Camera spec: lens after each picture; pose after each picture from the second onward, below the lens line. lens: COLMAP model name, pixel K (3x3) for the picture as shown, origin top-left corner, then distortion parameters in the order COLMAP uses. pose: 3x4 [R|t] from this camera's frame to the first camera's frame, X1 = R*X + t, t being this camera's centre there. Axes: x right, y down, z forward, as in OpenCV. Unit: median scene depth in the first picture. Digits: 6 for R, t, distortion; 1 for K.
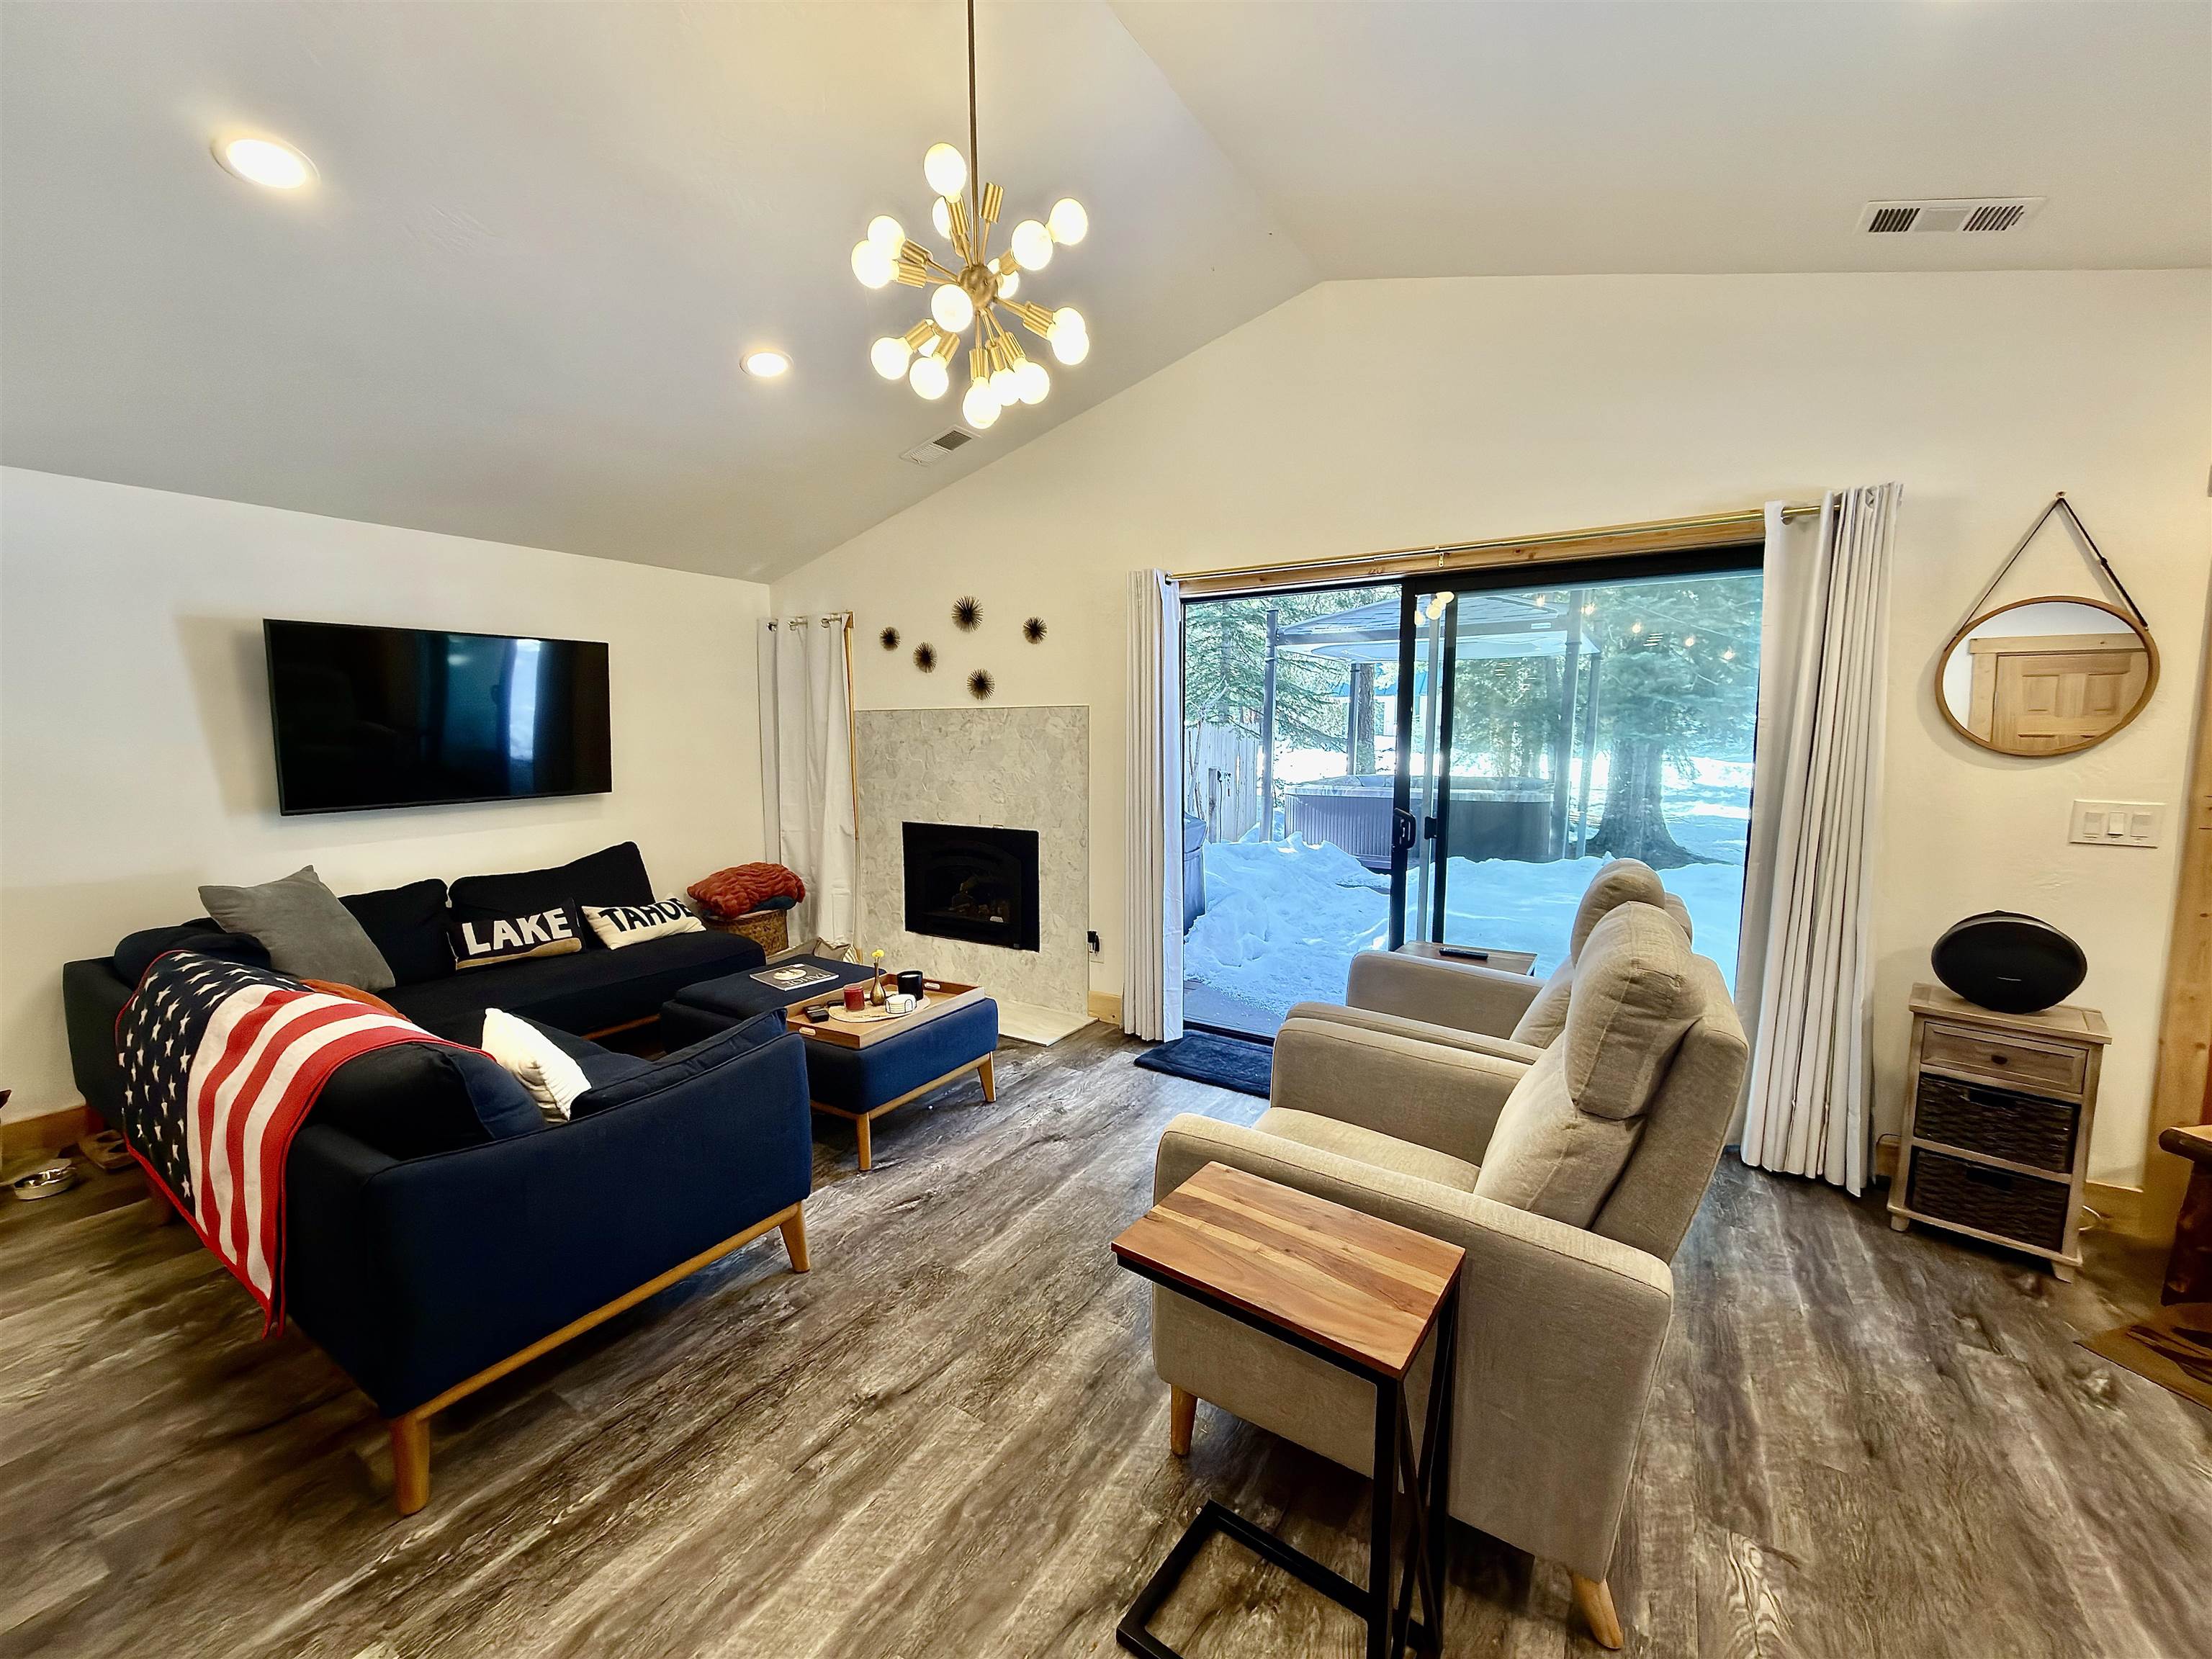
lens RADIAL K [[880.2, 0, 1107.2], [0, 880.2, 834.2], [0, 0, 1]] dist [-0.000929, -0.000421]
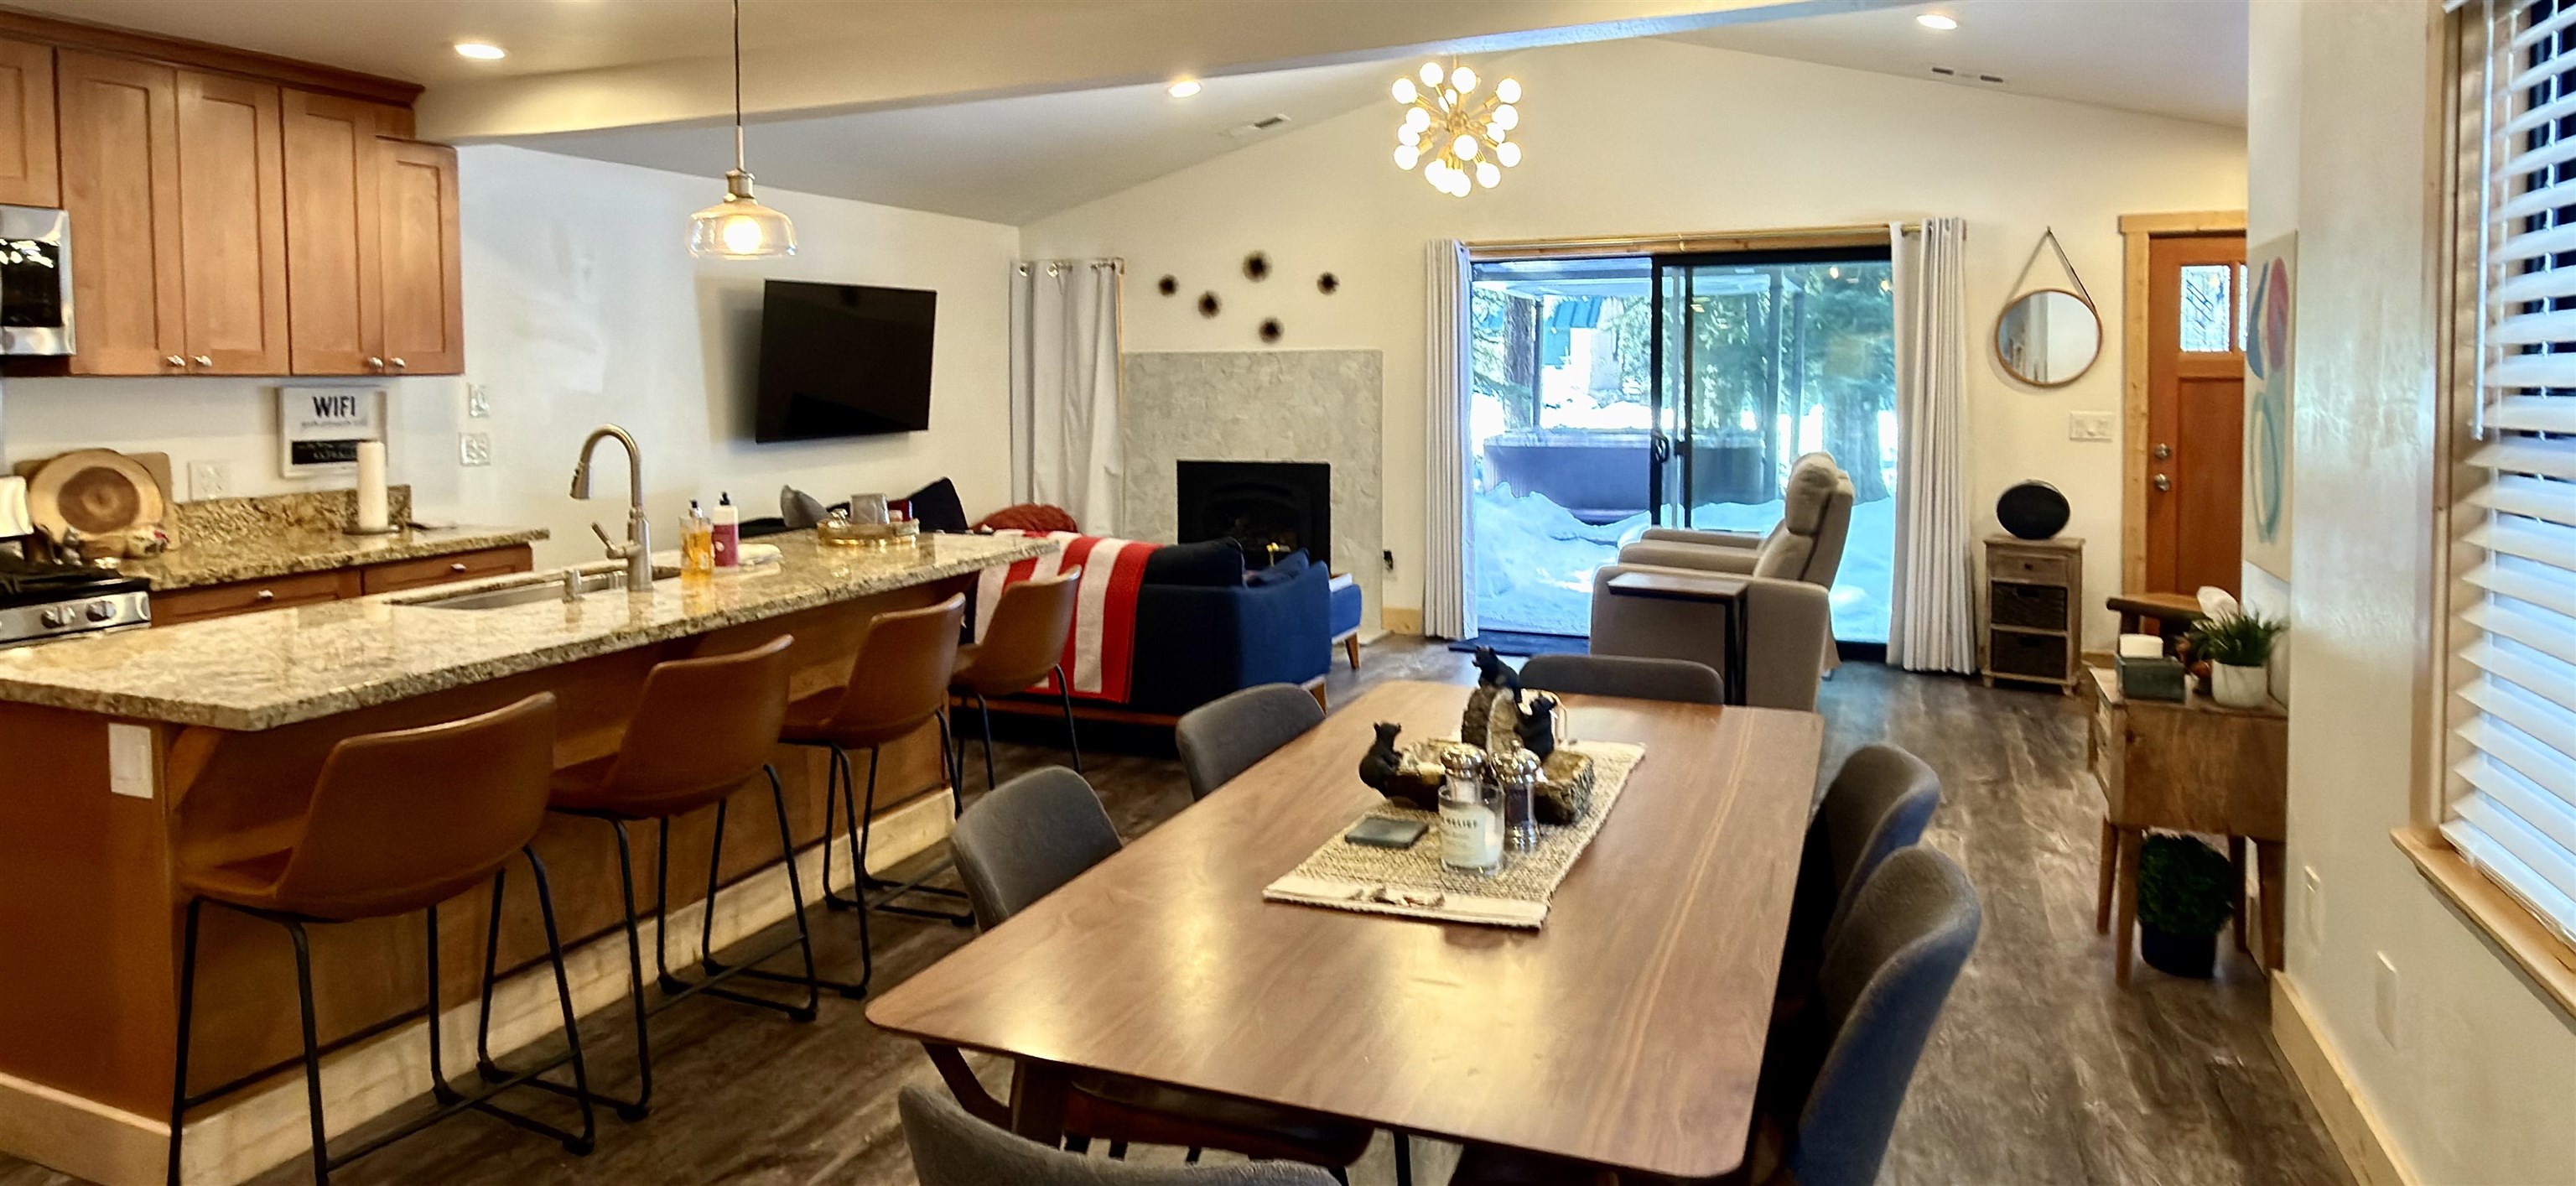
lens RADIAL K [[1438.1, 0, 1303.0], [0, 1438.1, 433.8], [0, 0, 1]] dist [0.001124, 0.000450]
pose [[0.986446, -0.006307, 0.163963, -0.396517], [0.019361, 0.996754, -0.078139, 0.097390], [-0.162938, 0.080255, 0.983367, -0.745377]]
